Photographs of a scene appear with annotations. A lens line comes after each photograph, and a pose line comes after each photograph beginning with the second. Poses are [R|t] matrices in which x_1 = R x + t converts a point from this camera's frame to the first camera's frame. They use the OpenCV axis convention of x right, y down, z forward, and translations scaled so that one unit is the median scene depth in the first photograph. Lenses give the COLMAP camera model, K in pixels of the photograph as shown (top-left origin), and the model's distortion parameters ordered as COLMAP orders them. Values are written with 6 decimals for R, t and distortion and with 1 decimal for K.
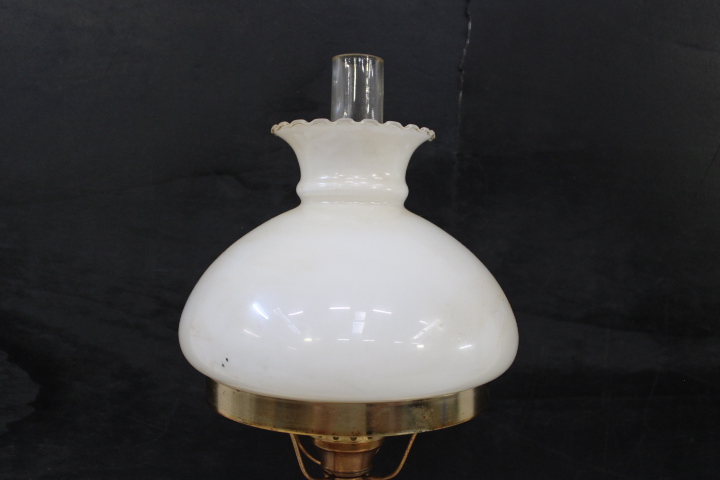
lens RADIAL K [[673.9, 0, 360.0], [0, 673.9, 240.0], [0, 0, 1]] dist [-0.153647, 0.144880]
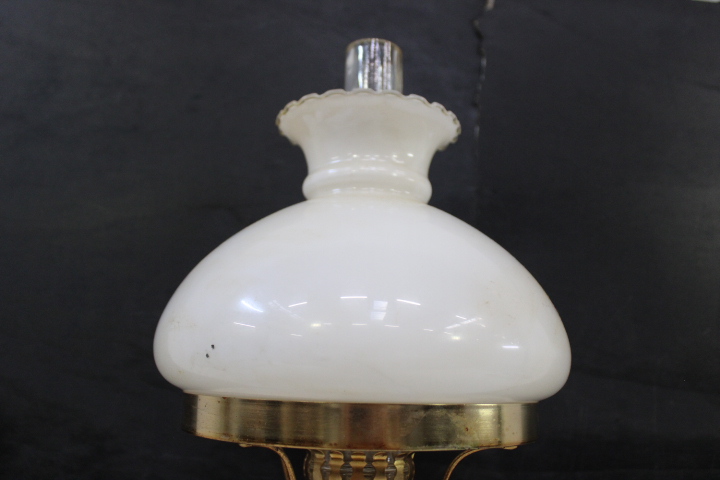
lens RADIAL K [[661.7, 0, 360.0], [0, 661.7, 240.0], [0, 0, 1]] dist [-0.142667, 0.129998]
pose [[0.999799, 0.011617, 0.016315, -0.026489], [-0.007391, 0.971107, -0.238530, 0.153942], [-0.018615, 0.238362, 0.970998, 0.145133]]
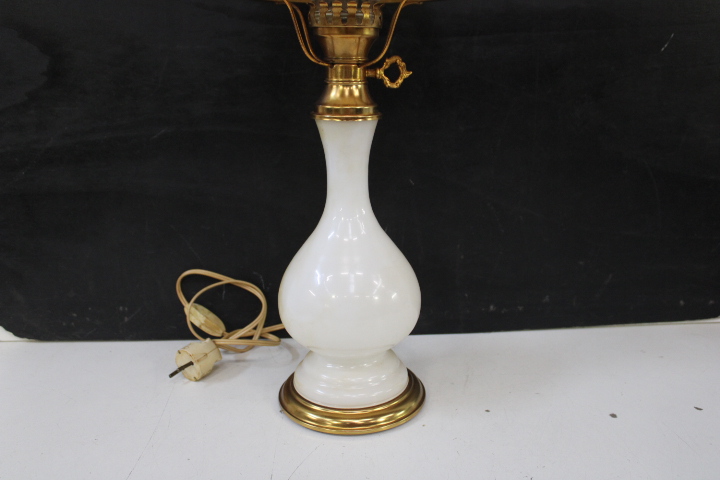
lens RADIAL K [[673.9, 0, 360.0], [0, 673.9, 240.0], [0, 0, 1]] dist [-0.153647, 0.144880]
pose [[0.997735, -0.064622, -0.018699, 0.066449], [0.067218, 0.968928, 0.238036, 0.300036], [0.002736, -0.238753, 0.971076, -0.210364]]
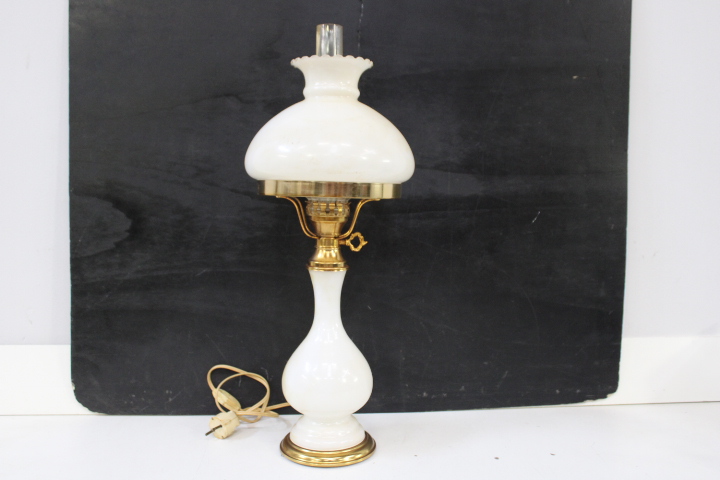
lens RADIAL K [[673.9, 0, 360.0], [0, 673.9, 240.0], [0, 0, 1]] dist [-0.153647, 0.144880]
pose [[0.998190, -0.051741, 0.030644, 0.071906], [0.049886, 0.997041, 0.058484, 0.202077], [-0.033579, -0.056849, 0.997818, -0.822875]]
